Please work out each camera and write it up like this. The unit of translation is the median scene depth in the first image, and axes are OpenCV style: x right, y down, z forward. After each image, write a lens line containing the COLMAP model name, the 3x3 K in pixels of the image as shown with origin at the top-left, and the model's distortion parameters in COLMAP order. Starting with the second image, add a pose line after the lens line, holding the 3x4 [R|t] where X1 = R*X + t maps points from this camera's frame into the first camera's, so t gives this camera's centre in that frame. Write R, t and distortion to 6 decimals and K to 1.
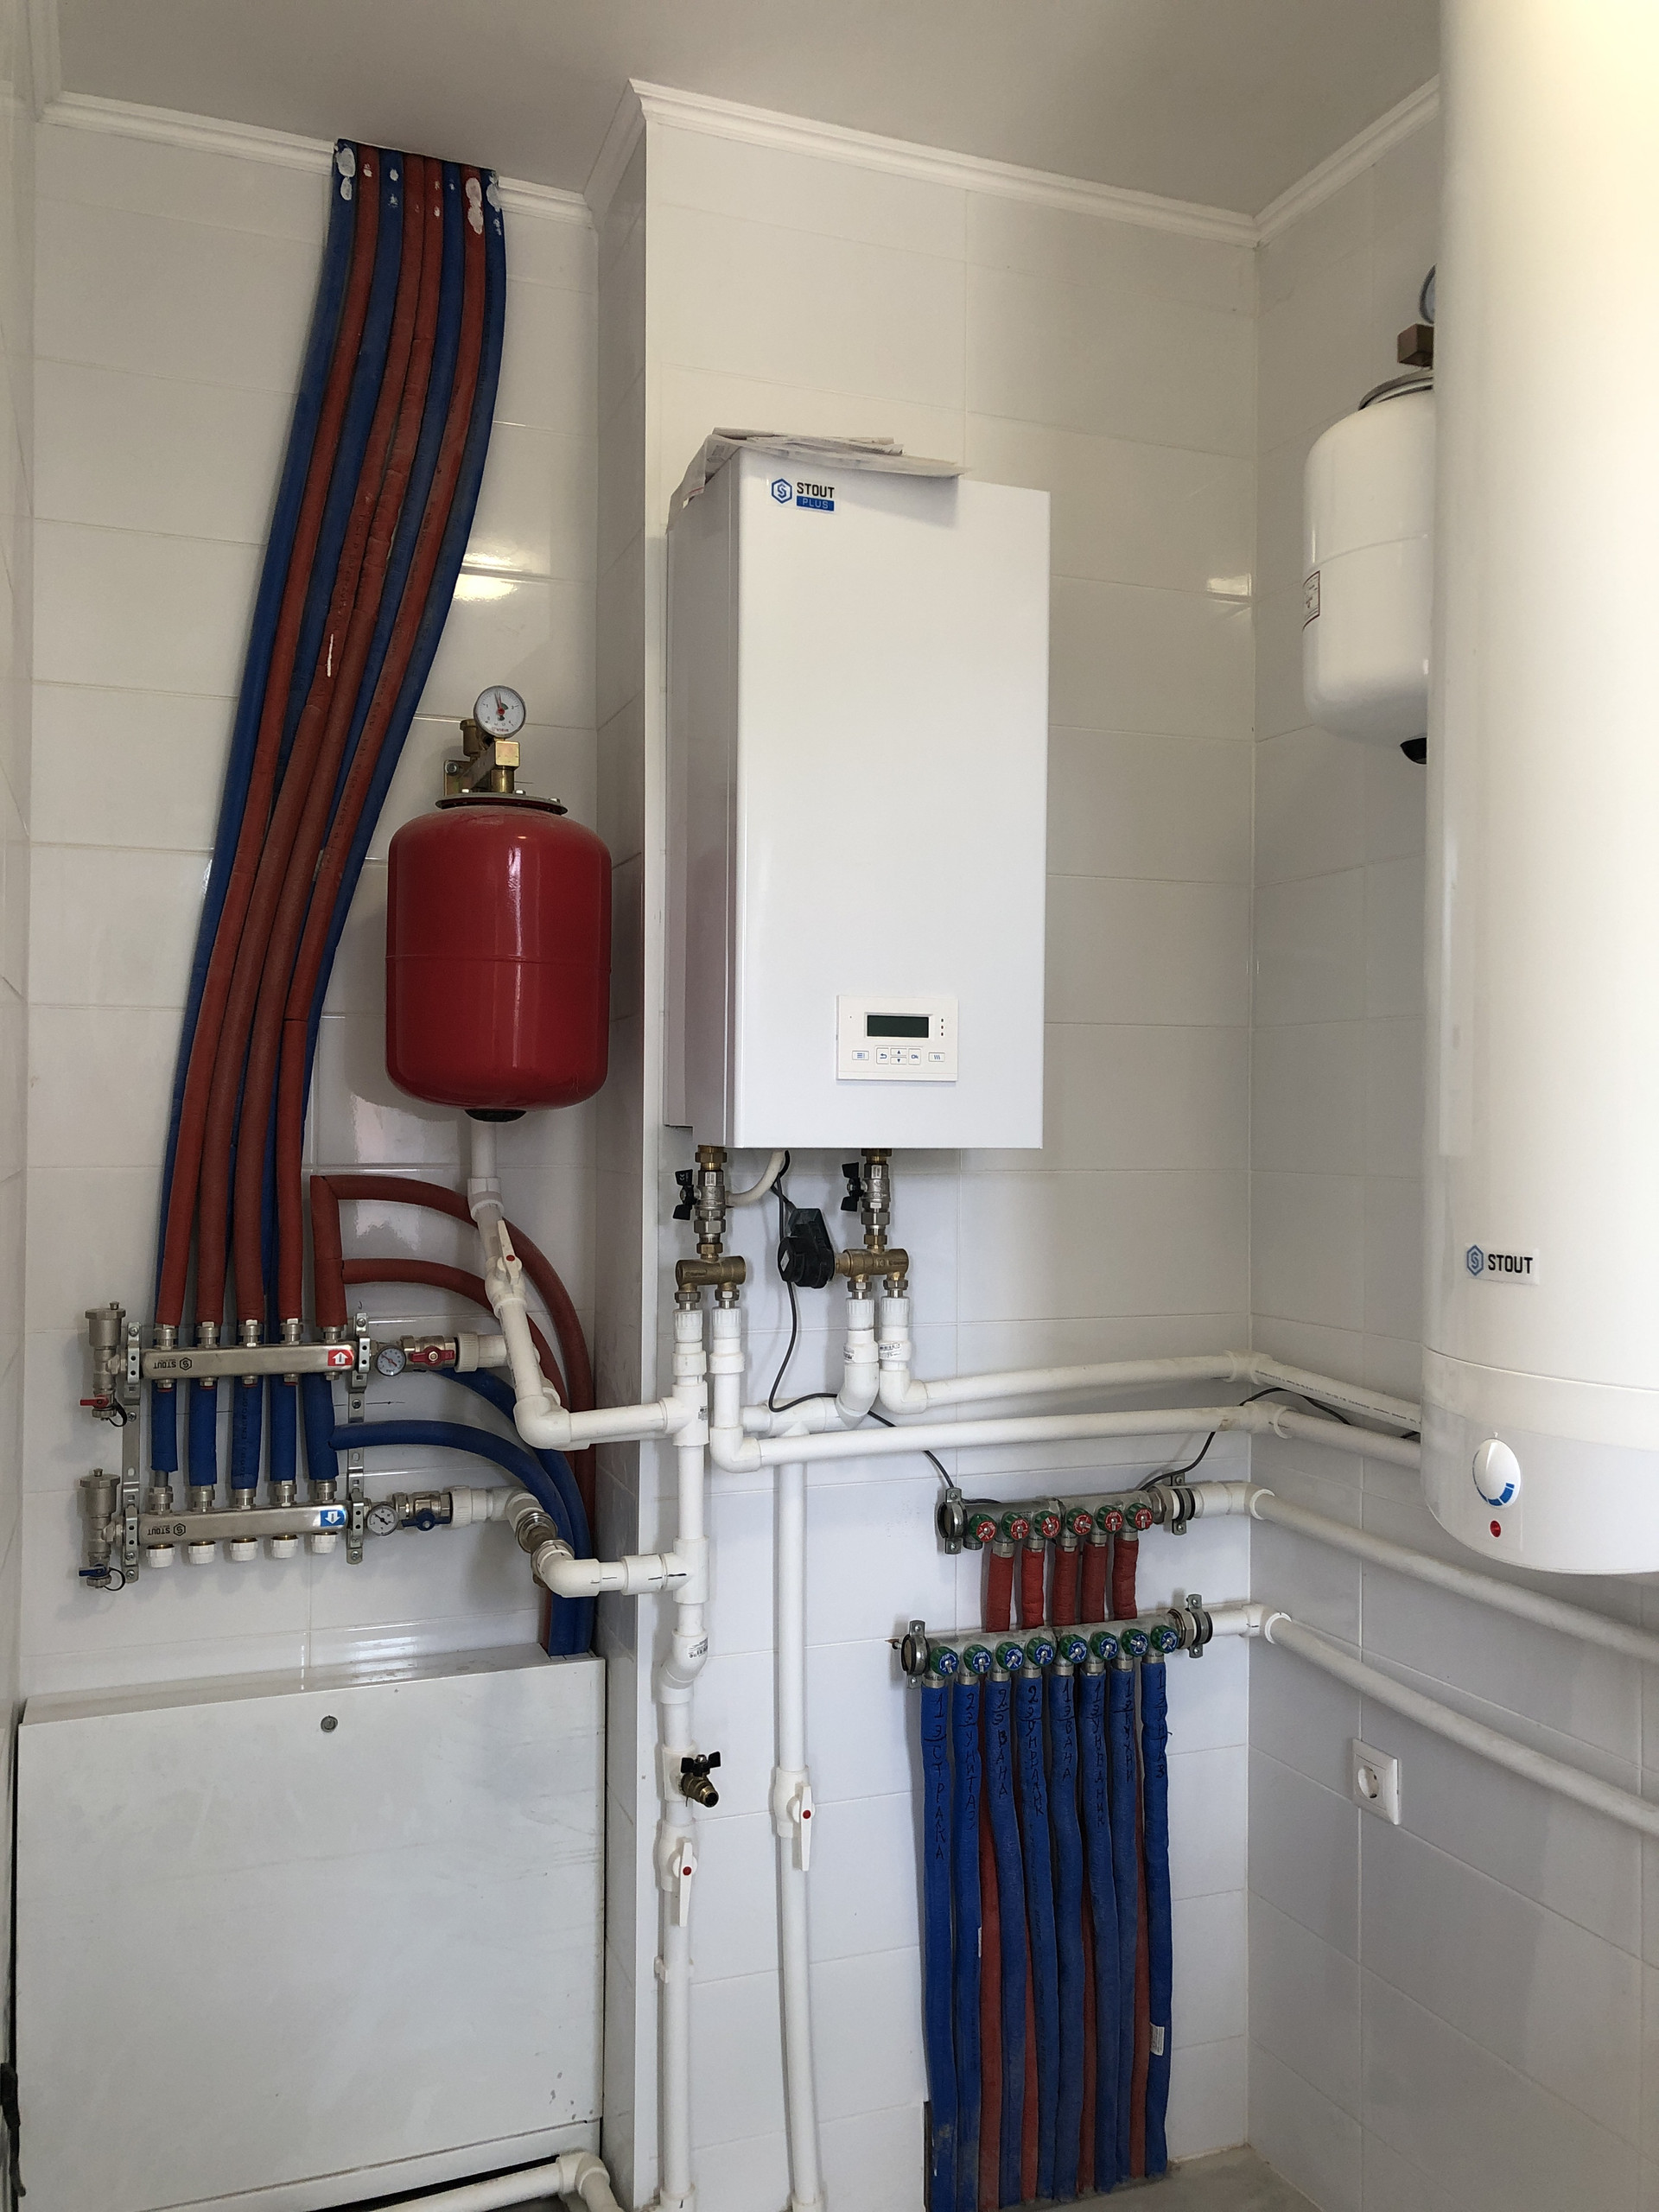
lens RADIAL K [[1816.6, 0, 834.0], [0, 1816.6, 1089.0], [0, 0, 1]] dist [0.029356, -0.024190]
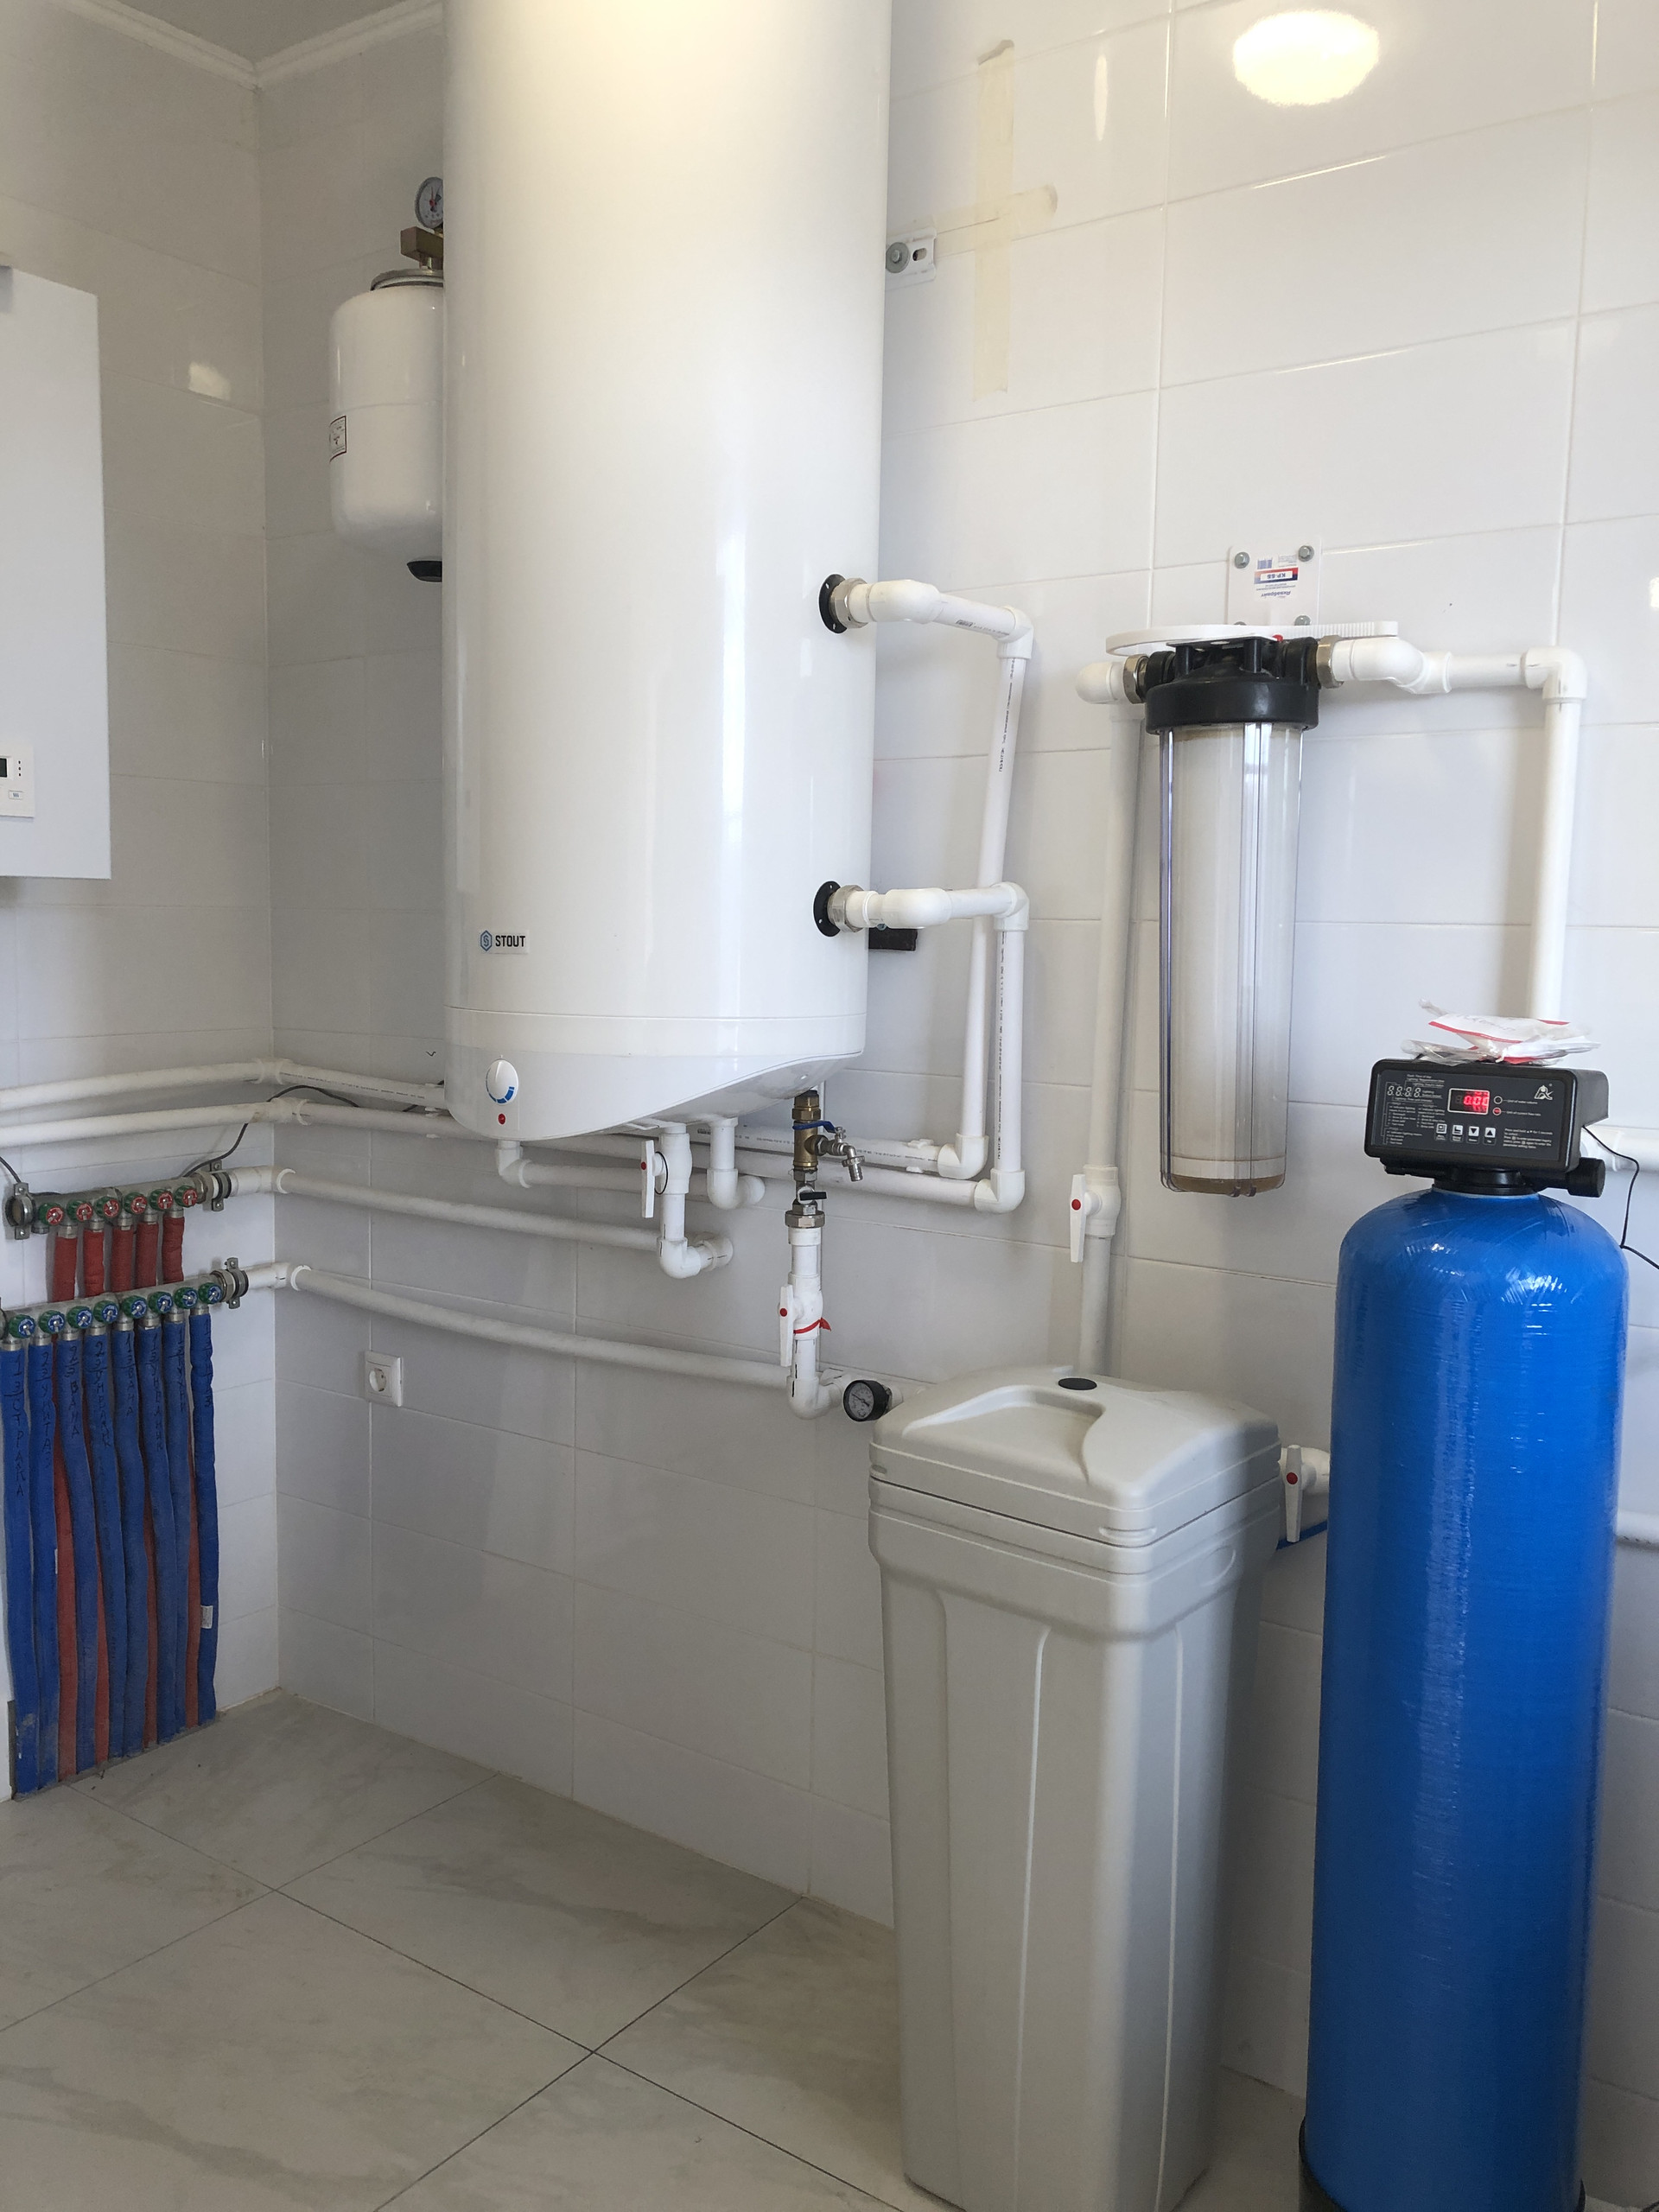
lens RADIAL K [[1816.6, 0, 818.3], [0, 1816.6, 1104.0], [0, 0, 1]] dist [0.029356, -0.024190]
pose [[0.840700, -0.051002, 0.539095, -0.126320], [-0.014860, 0.993007, 0.117118, 0.028442], [-0.541298, -0.106472, 0.834062, -0.217723]]
